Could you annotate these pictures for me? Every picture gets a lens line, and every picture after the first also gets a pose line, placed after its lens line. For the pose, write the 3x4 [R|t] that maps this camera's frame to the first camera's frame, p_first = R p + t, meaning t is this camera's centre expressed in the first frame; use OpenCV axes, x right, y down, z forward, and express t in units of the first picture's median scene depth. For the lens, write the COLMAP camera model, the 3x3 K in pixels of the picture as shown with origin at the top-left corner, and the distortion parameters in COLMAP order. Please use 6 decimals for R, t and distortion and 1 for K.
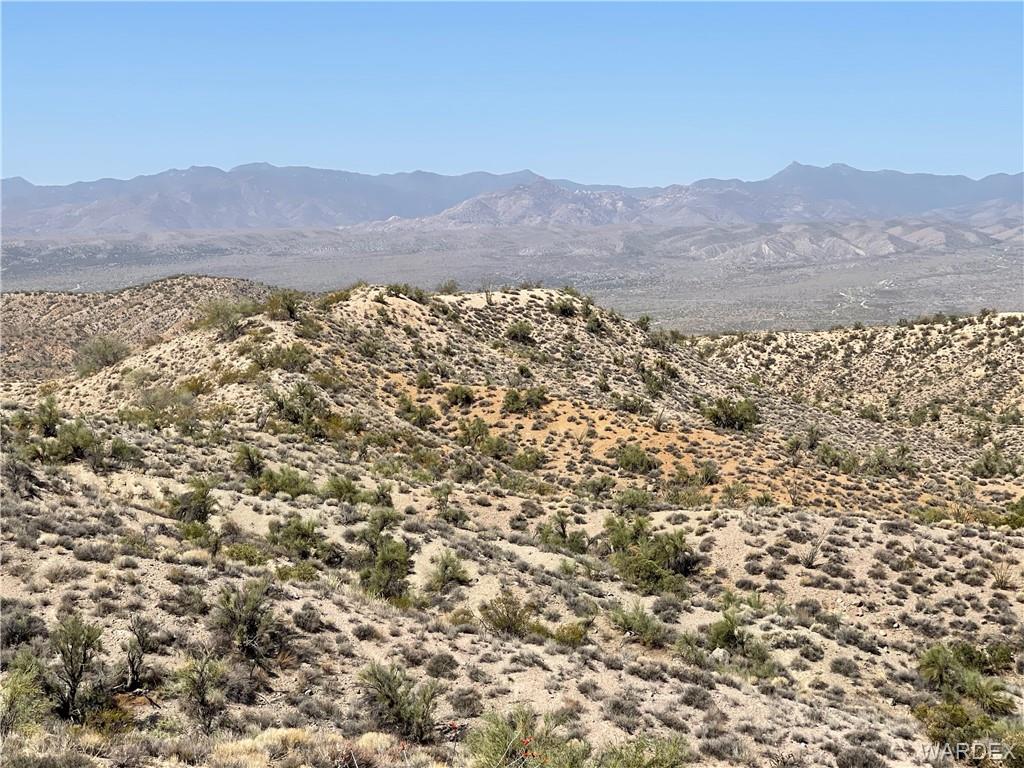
lens RADIAL K [[2110.8, 0, 513.4], [0, 2110.8, 382.0], [0, 0, 1]] dist [0.224736, 0.000000]
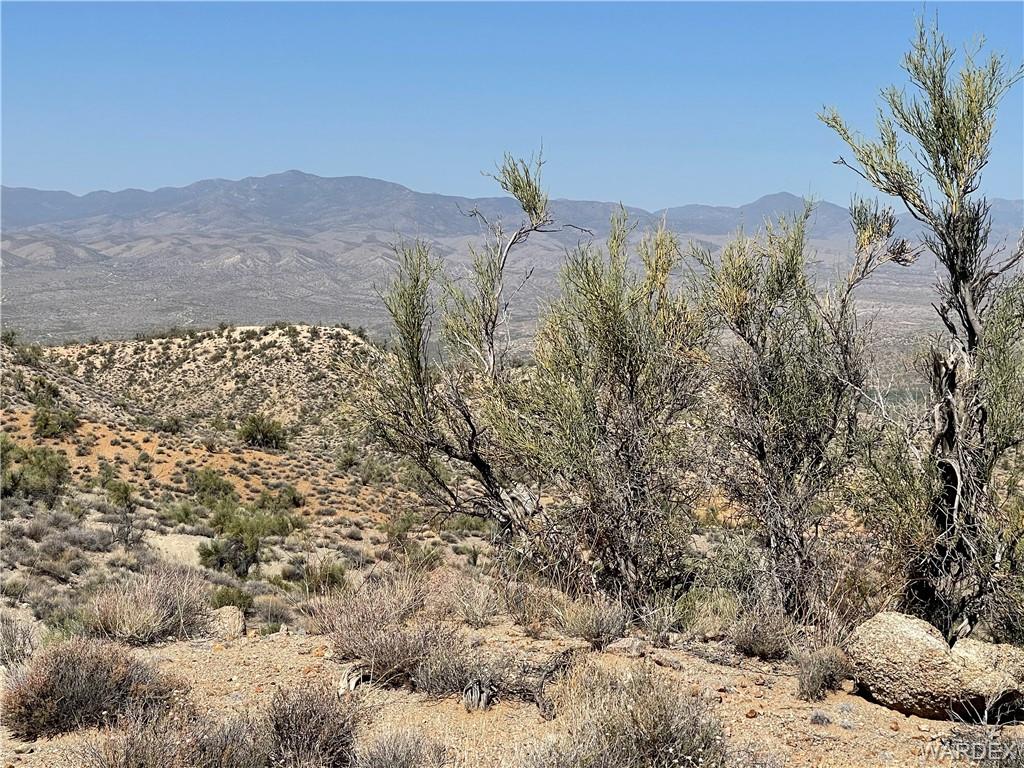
lens RADIAL K [[2110.8, 0, 474.2], [0, 2110.8, 402.9], [0, 0, 1]] dist [0.224736, 0.000000]
pose [[0.921746, -0.023069, 0.387107, -0.062983], [0.022053, 0.999732, 0.007067, -0.000927], [-0.387166, 0.002023, 0.922008, 0.030963]]
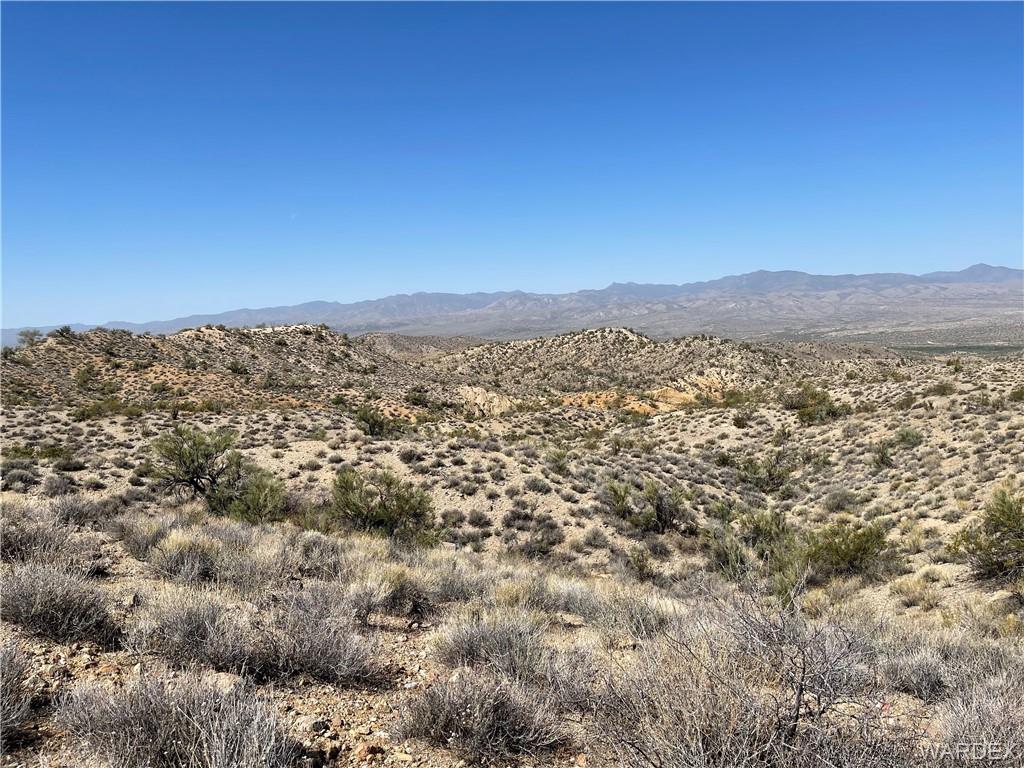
lens RADIAL K [[761.6, 0, 509.7], [0, 761.6, 389.3], [0, 0, 1]] dist [0.049332, -0.039775]
pose [[0.998757, -0.046888, -0.016941, 0.151612], [0.047363, 0.998462, 0.028818, 0.010457], [0.015564, -0.029585, 0.999441, 0.044181]]
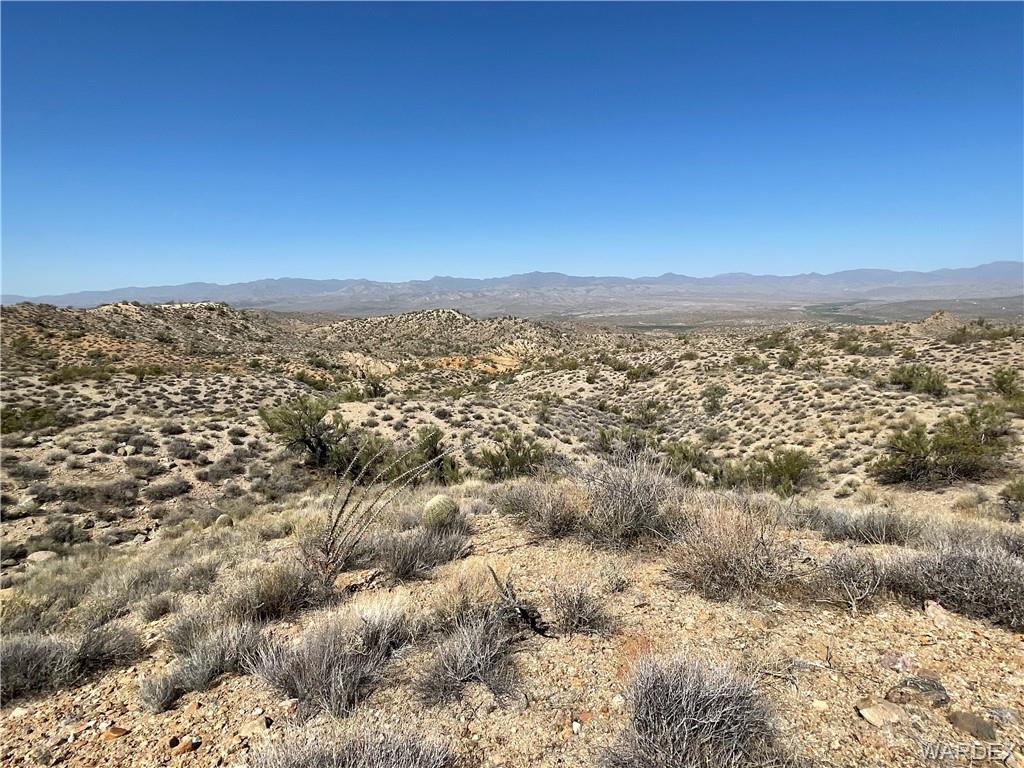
lens RADIAL K [[548.0, 0, 504.0], [0, 548.0, 389.5], [0, 0, 1]] dist [0.003096, -0.005173]
pose [[0.969701, -0.062355, 0.236204, 0.134291], [0.038122, 0.993656, 0.105808, 0.008680], [-0.241303, -0.093598, 0.965926, 0.047694]]
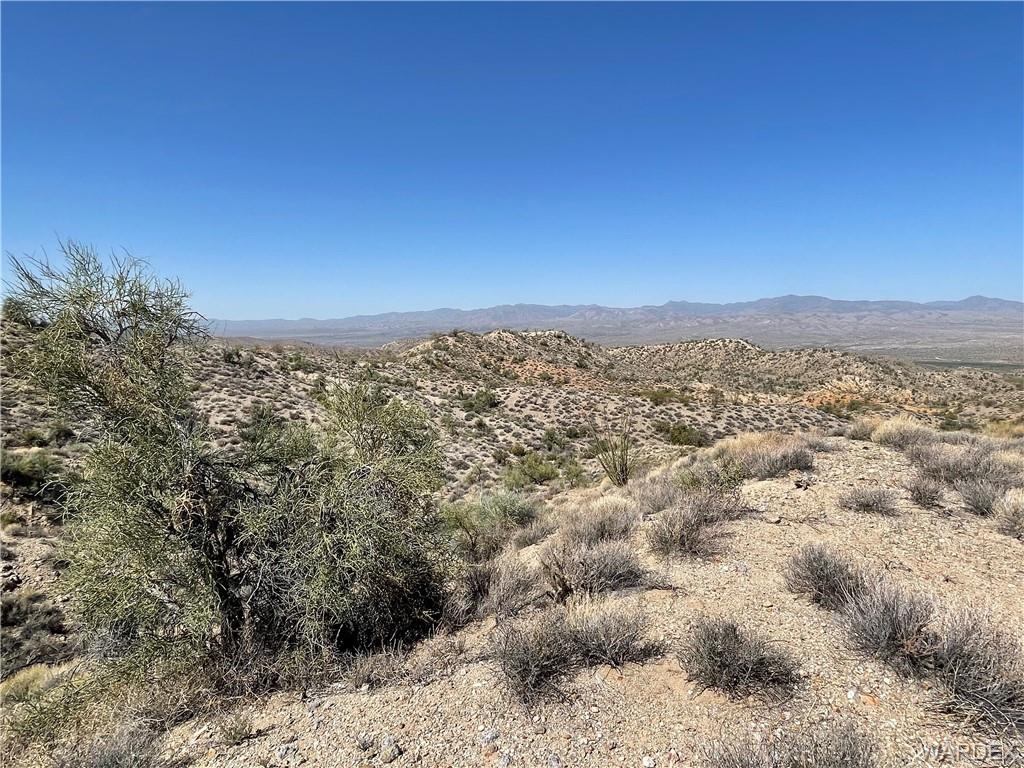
lens RADIAL K [[574.8, 0, 500.7], [0, 574.8, 379.9], [0, 0, 1]] dist [-0.010801, -0.003128]
pose [[0.987718, 0.001107, -0.156240, 0.042037], [0.003552, 0.999557, 0.029540, 0.004788], [0.156204, -0.029732, 0.987277, 0.028439]]
